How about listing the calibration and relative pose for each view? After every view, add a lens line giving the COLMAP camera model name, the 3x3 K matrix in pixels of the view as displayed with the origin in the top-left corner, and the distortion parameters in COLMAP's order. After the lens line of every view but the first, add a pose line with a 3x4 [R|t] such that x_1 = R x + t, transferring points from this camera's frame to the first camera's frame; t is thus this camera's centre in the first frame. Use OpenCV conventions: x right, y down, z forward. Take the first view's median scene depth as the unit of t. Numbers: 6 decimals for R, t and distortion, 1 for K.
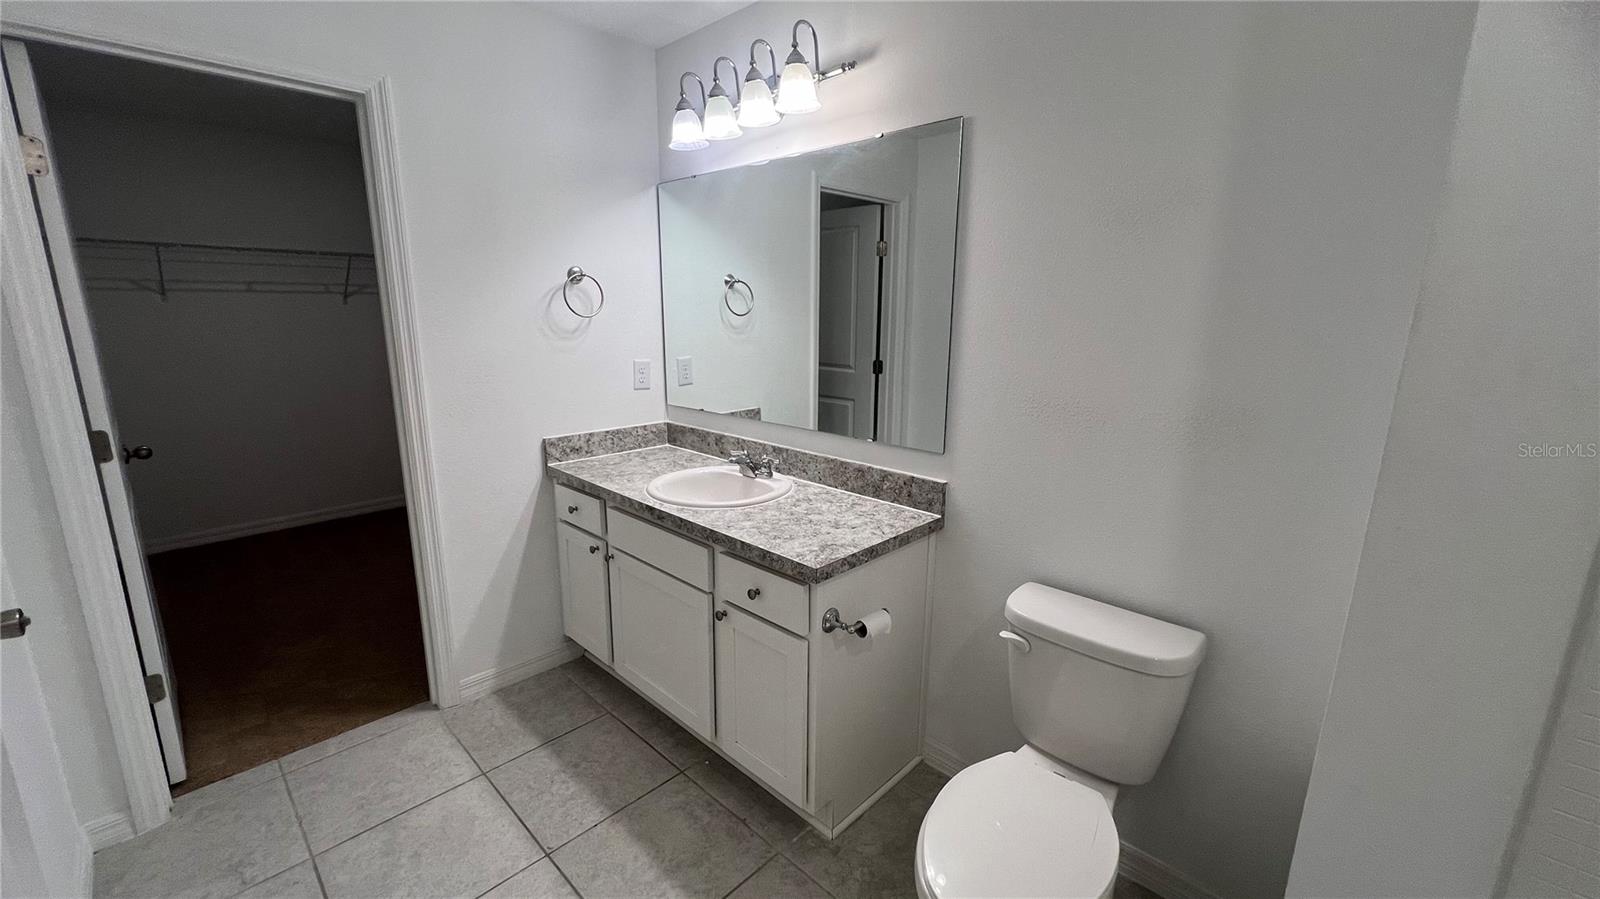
lens RADIAL K [[653.3, 0, 802.5], [0, 653.3, 441.6], [0, 0, 1]] dist [-0.001556, -0.000069]
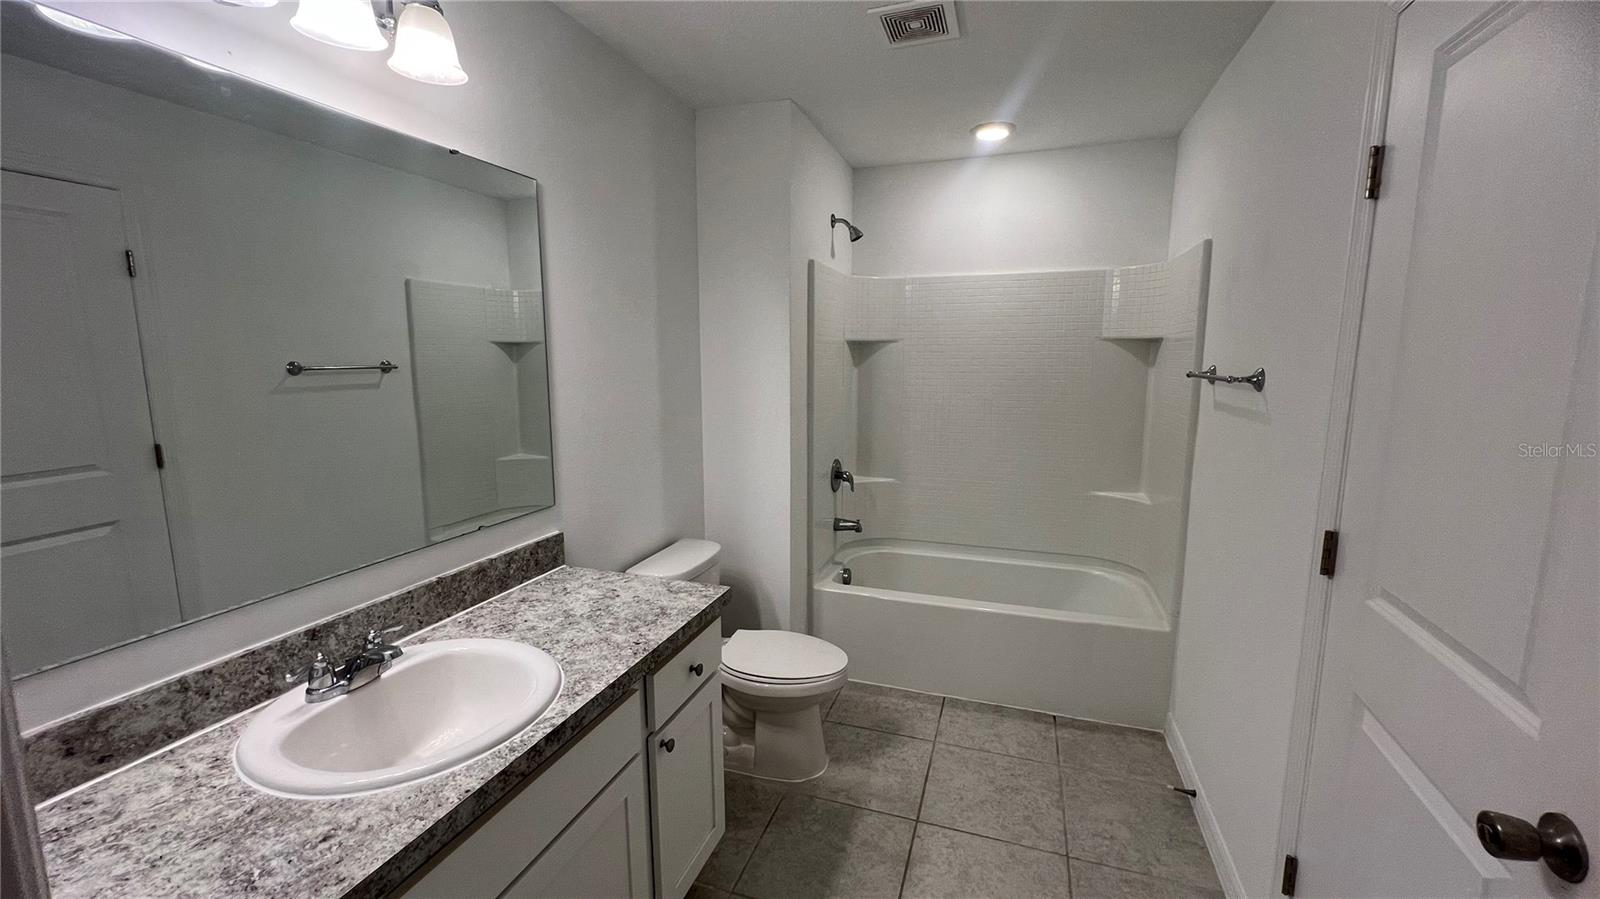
lens RADIAL K [[637.6, 0, 800.0], [0, 637.6, 449.5], [0, 0, 1]] dist [-0.001245, 0.000342]
pose [[-0.402367, -0.147982, 0.903439, -0.765266], [0.190531, 0.951703, 0.240745, -0.213855], [-0.895432, 0.269002, -0.354739, 0.939641]]
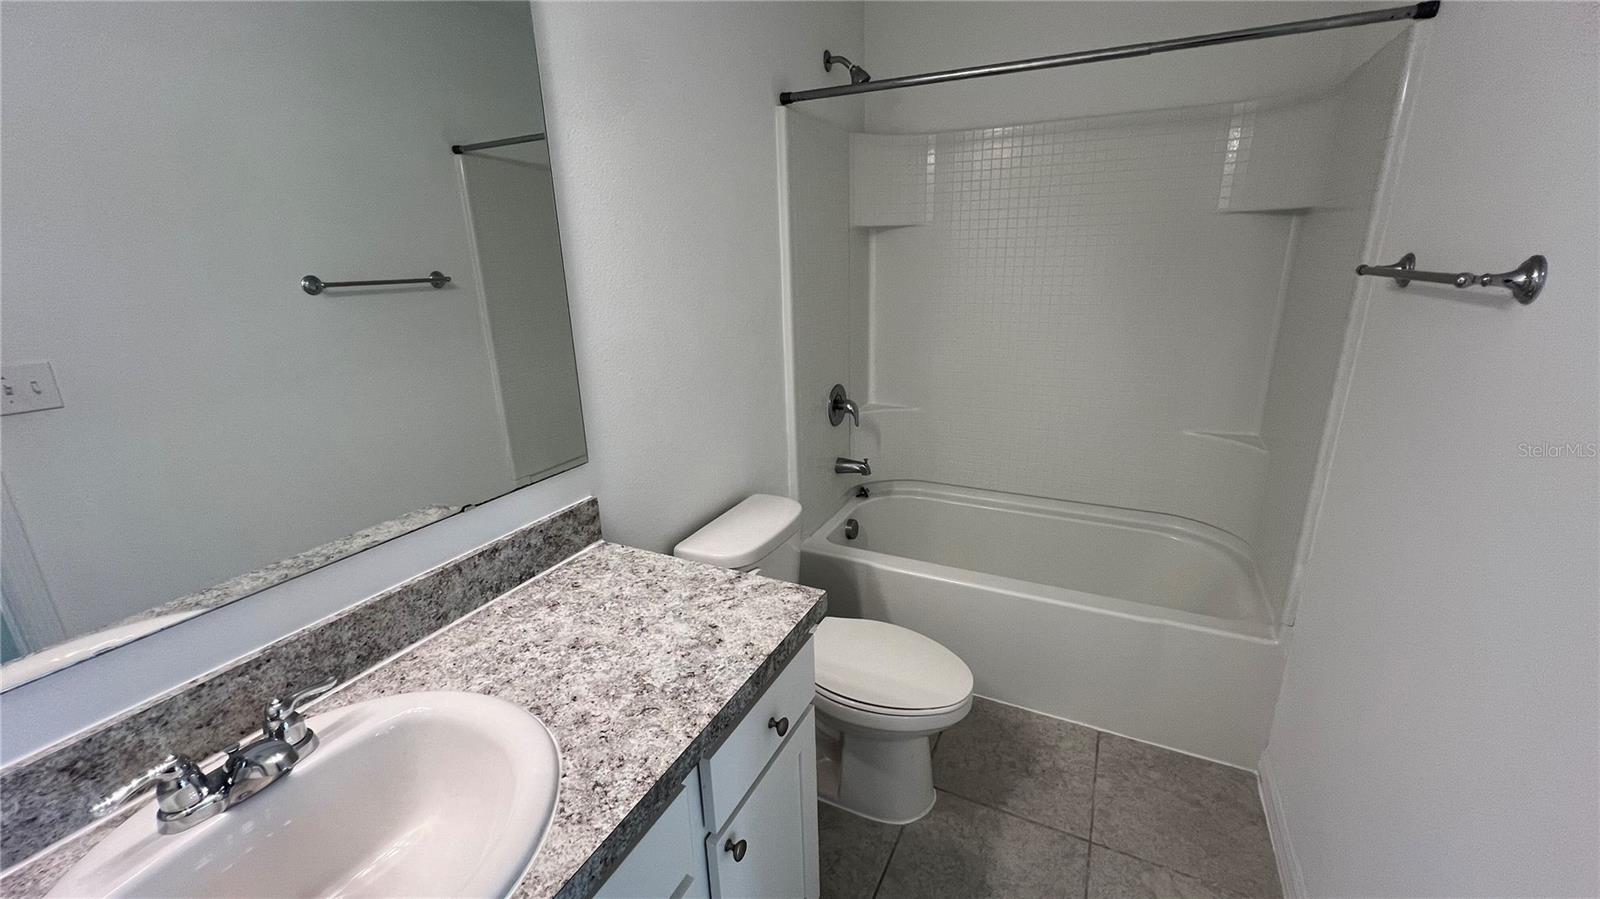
lens RADIAL K [[637.6, 0, 800.0], [0, 637.6, 449.5], [0, 0, 1]] dist [-0.001245, 0.000342]
pose [[-0.277594, -0.280715, 0.918771, -0.398249], [0.236738, 0.906878, 0.348608, -0.183061], [-0.931073, 0.314279, -0.185288, 0.895644]]
